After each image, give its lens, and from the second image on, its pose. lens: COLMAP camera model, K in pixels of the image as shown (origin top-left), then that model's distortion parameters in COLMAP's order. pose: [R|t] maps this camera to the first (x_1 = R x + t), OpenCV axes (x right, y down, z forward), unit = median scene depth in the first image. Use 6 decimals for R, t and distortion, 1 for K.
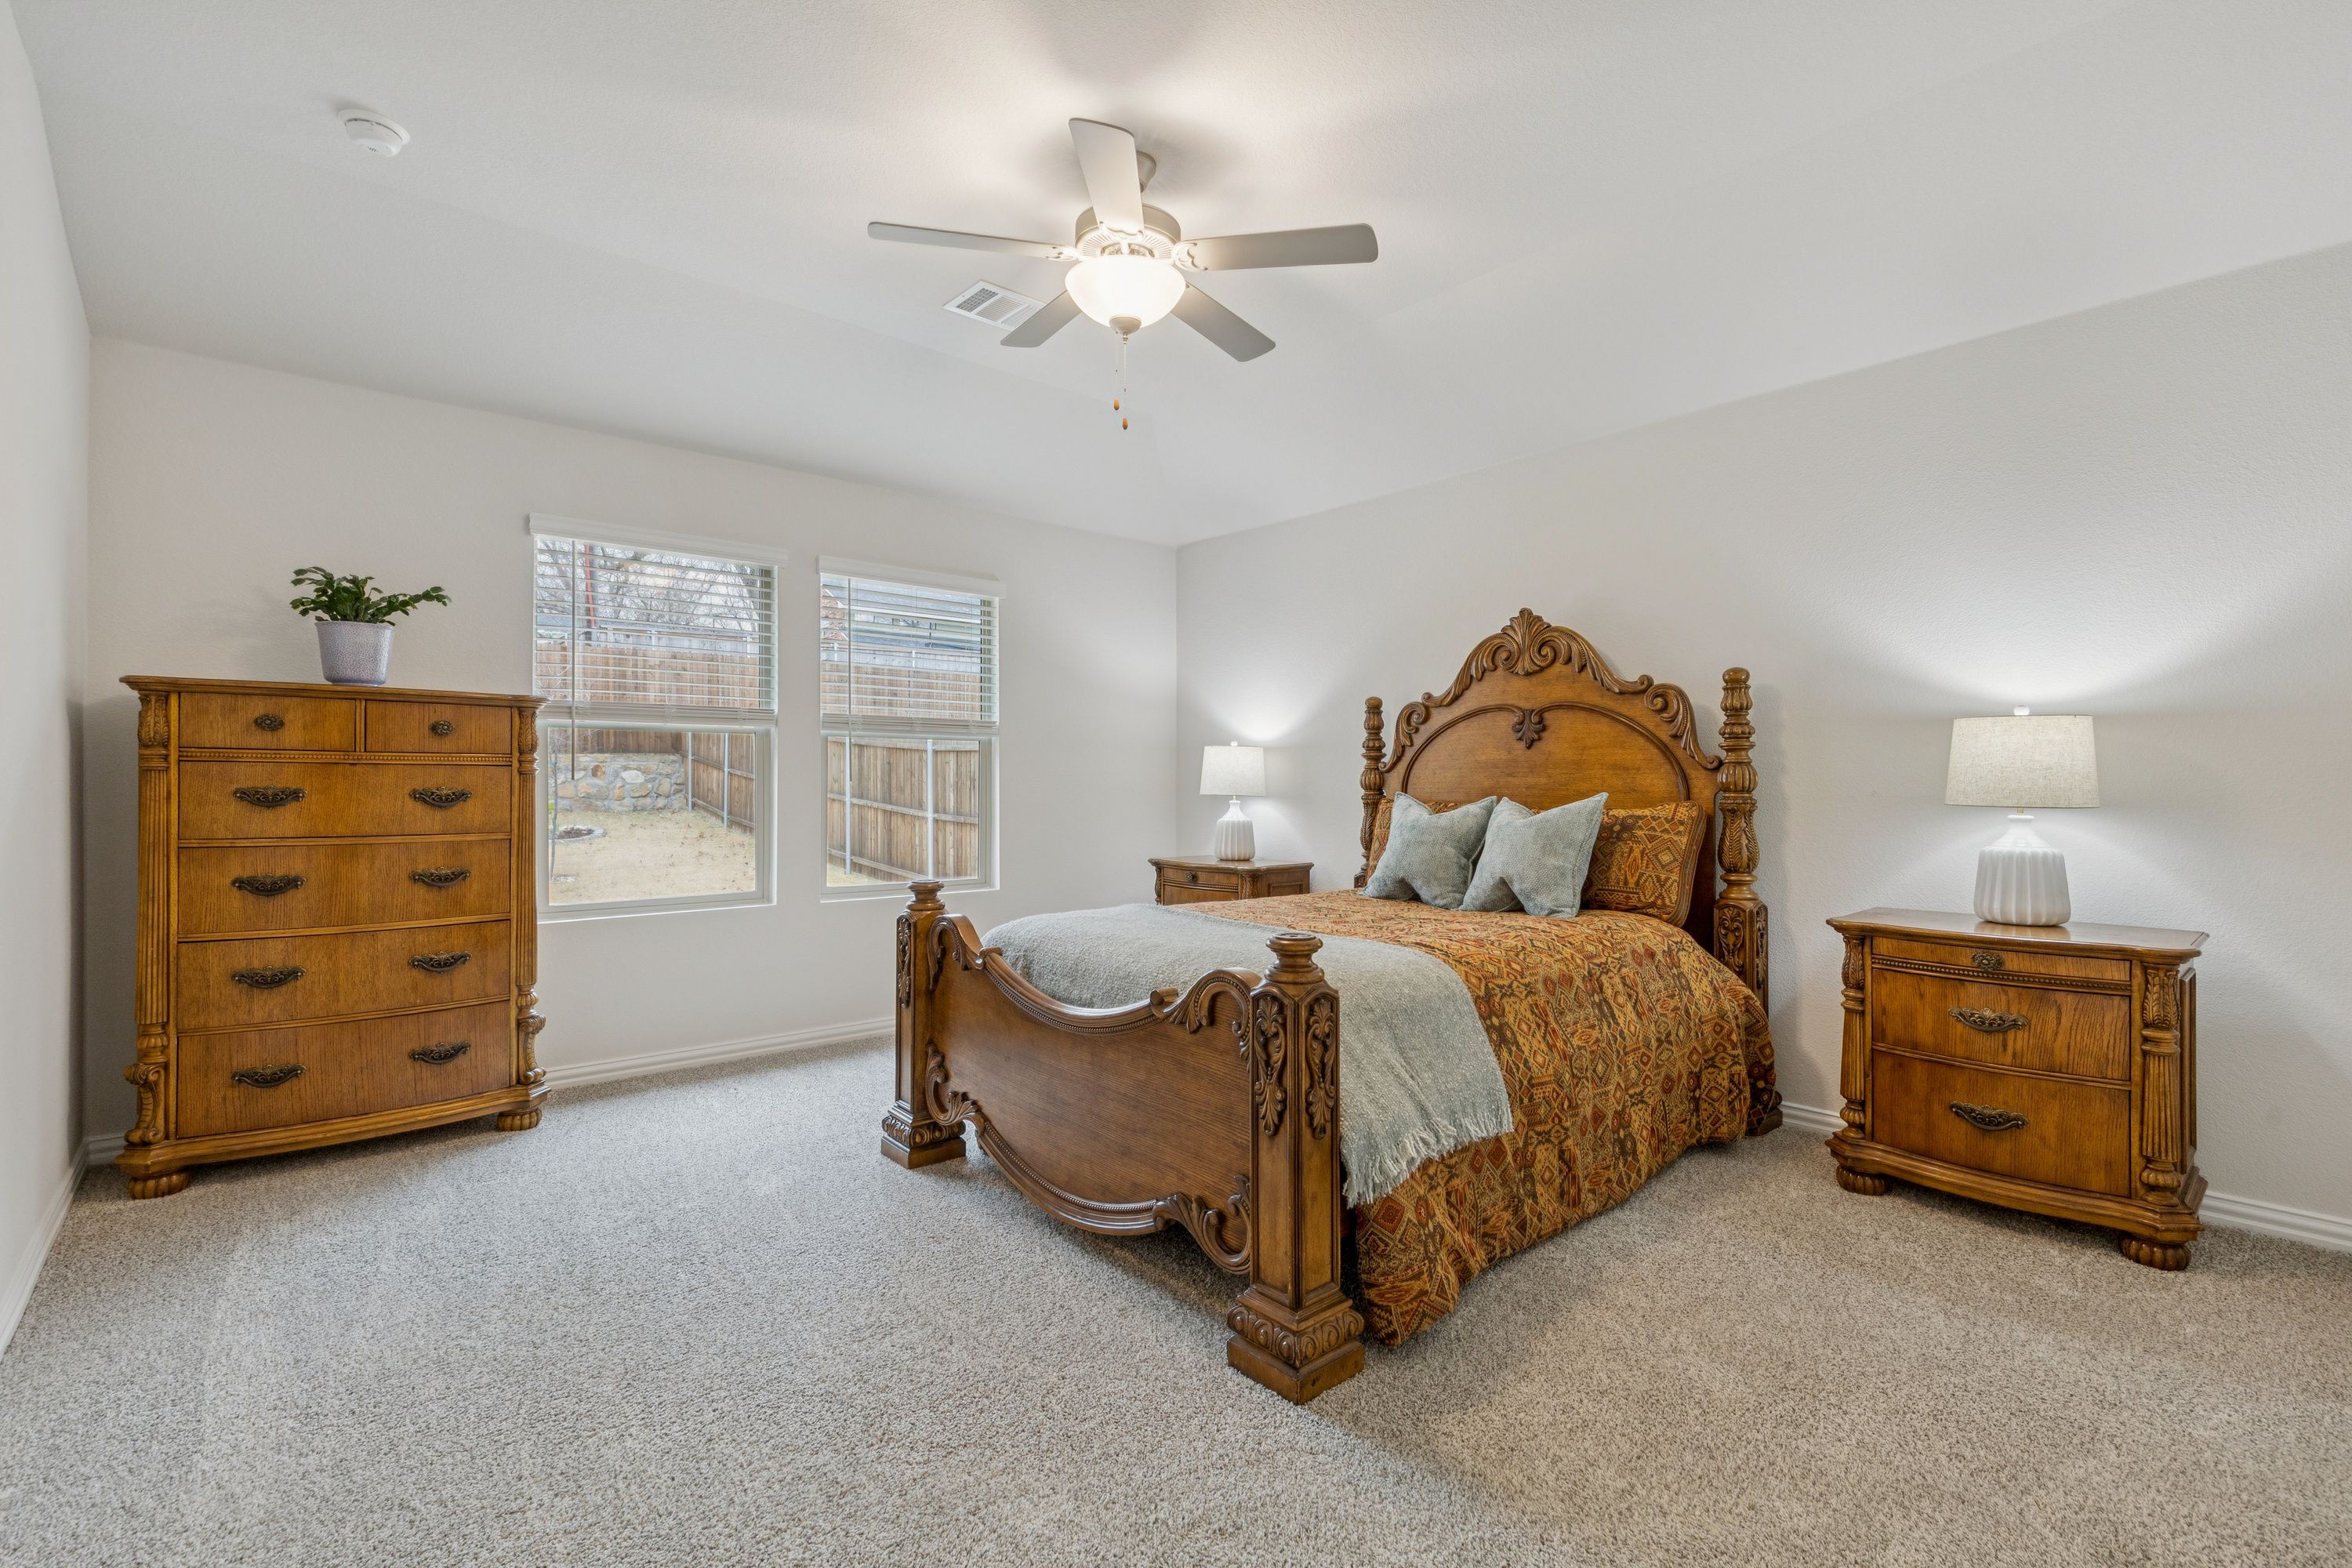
lens RADIAL K [[1062.9, 0, 1173.9], [0, 1062.9, 793.5], [0, 0, 1]] dist [0.004430, -0.001667]
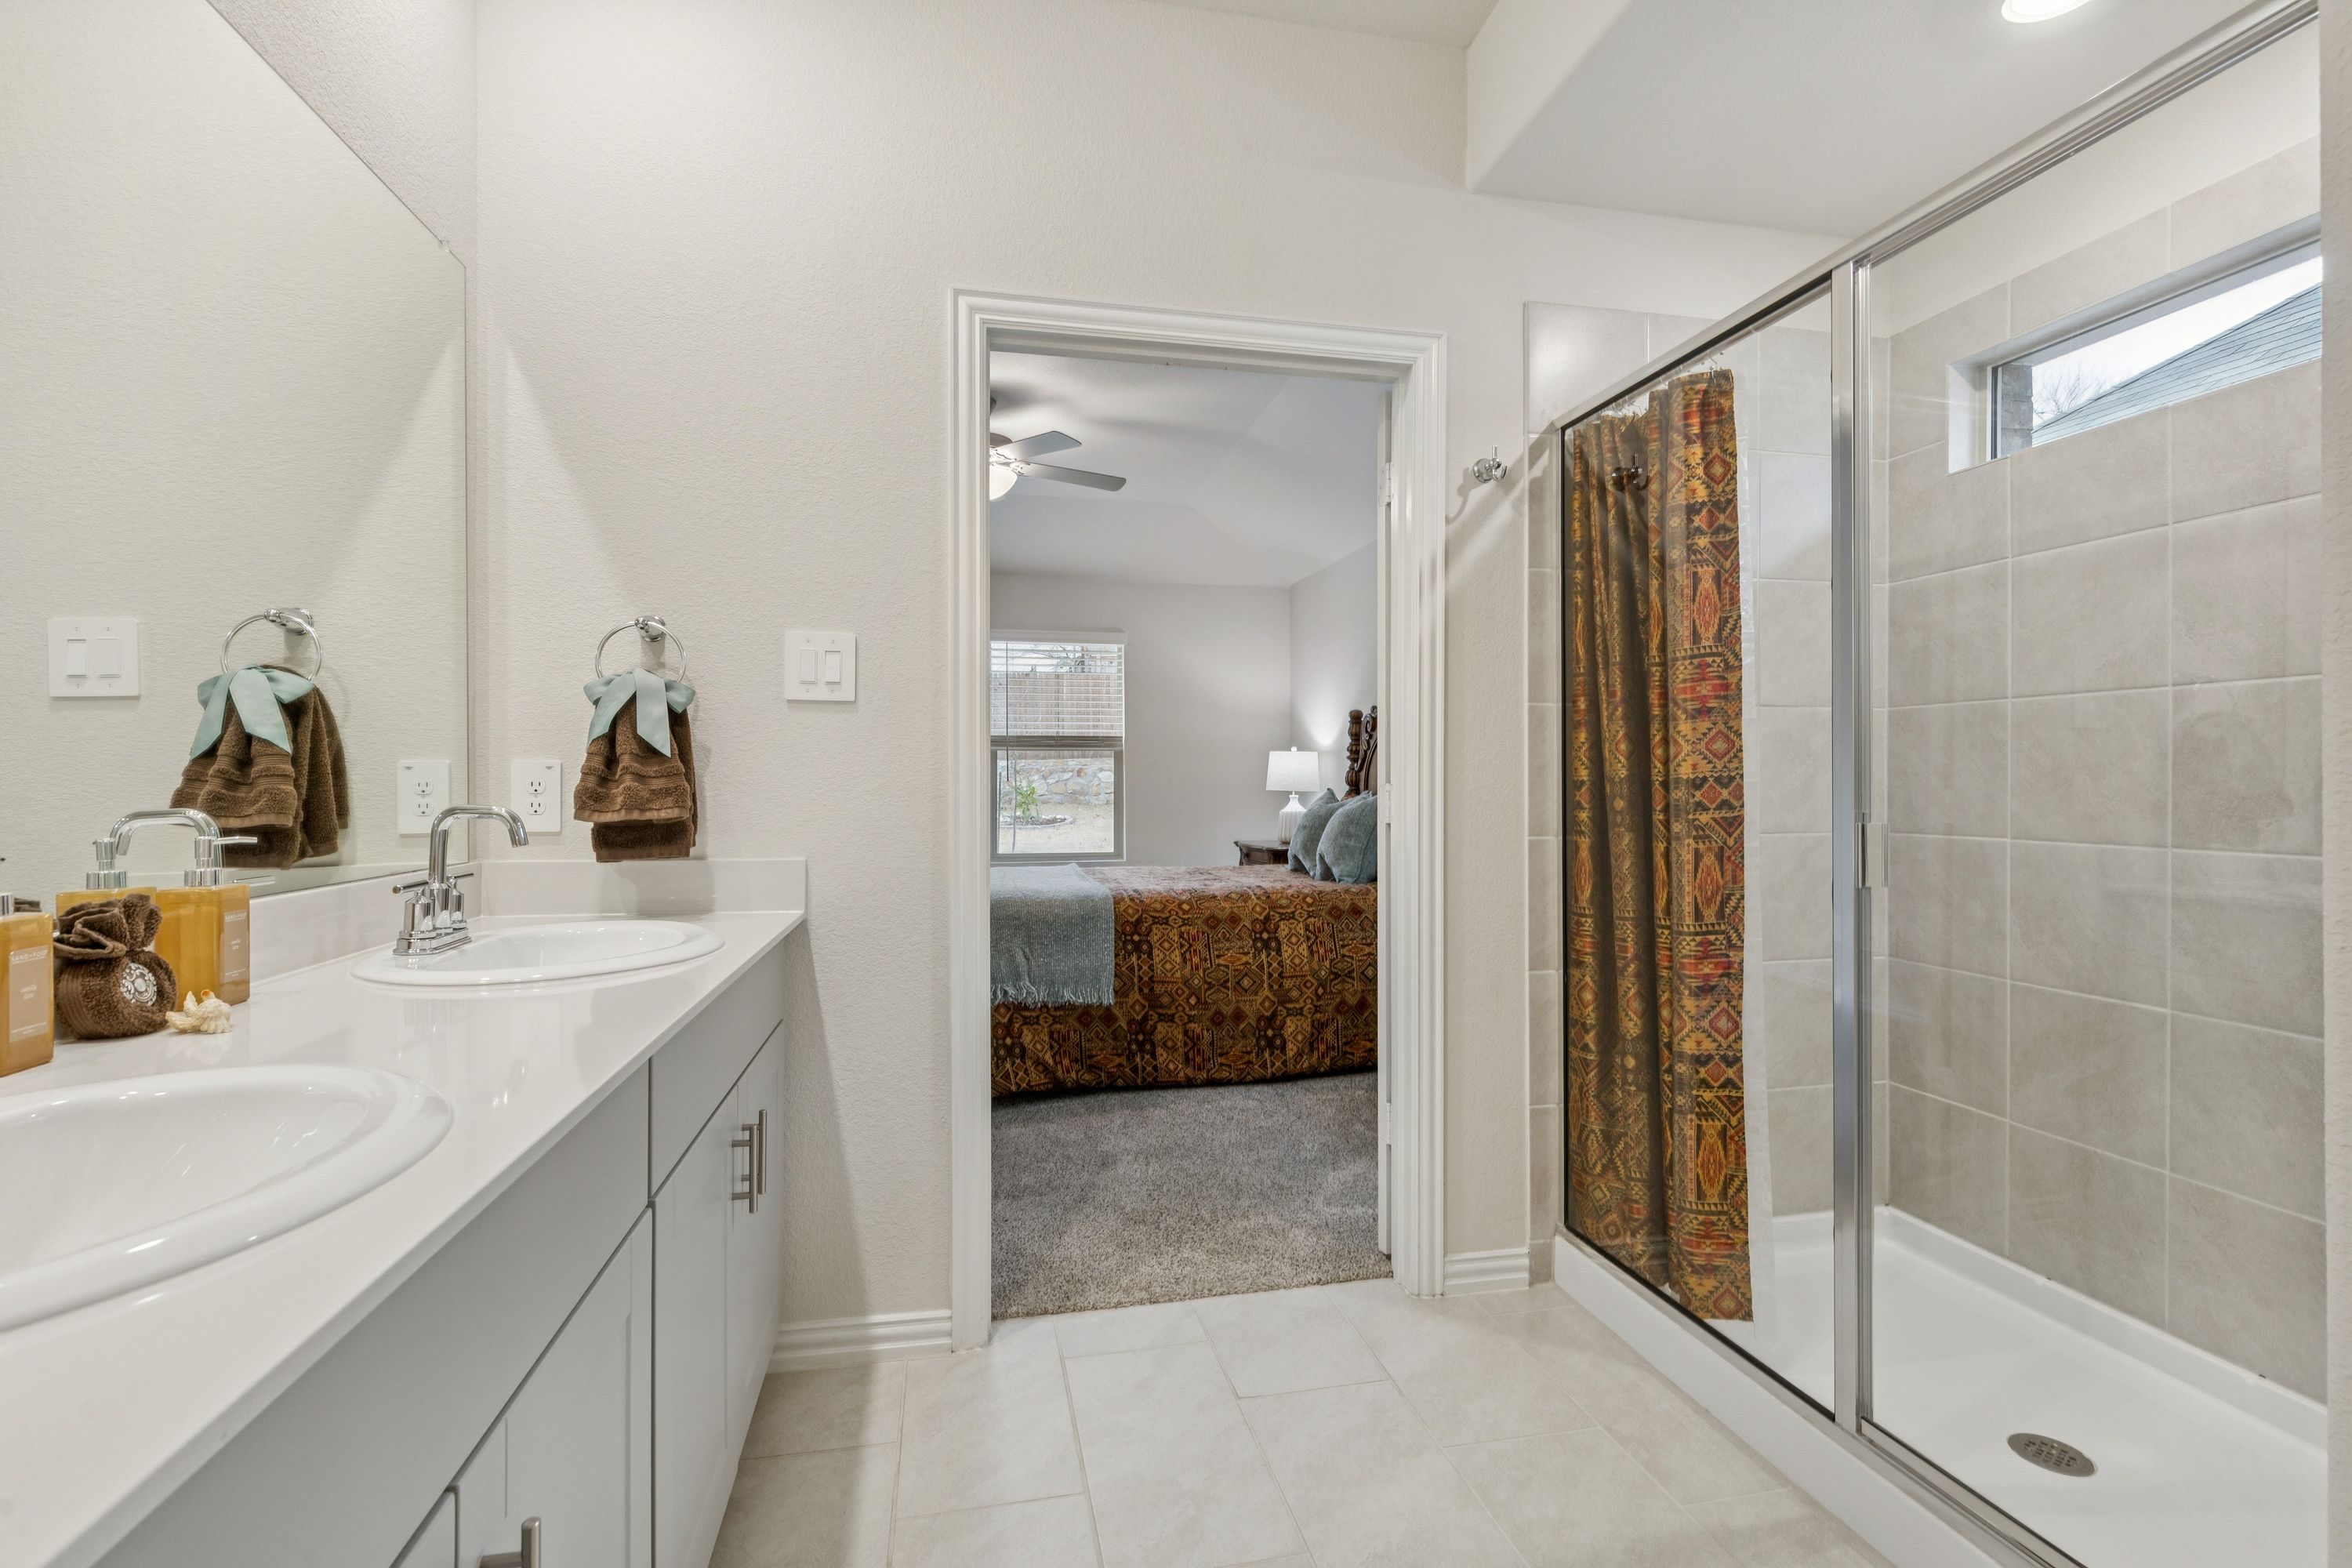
lens RADIAL K [[1062.9, 0, 1176.8], [0, 1062.9, 790.4], [0, 0, 1]] dist [0.004430, -0.001667]
pose [[0.882058, 0.001438, -0.471138, 0.585141], [-0.001766, 0.999998, -0.000254, 0.000980], [0.471137, 0.001056, 0.882059, -0.174903]]
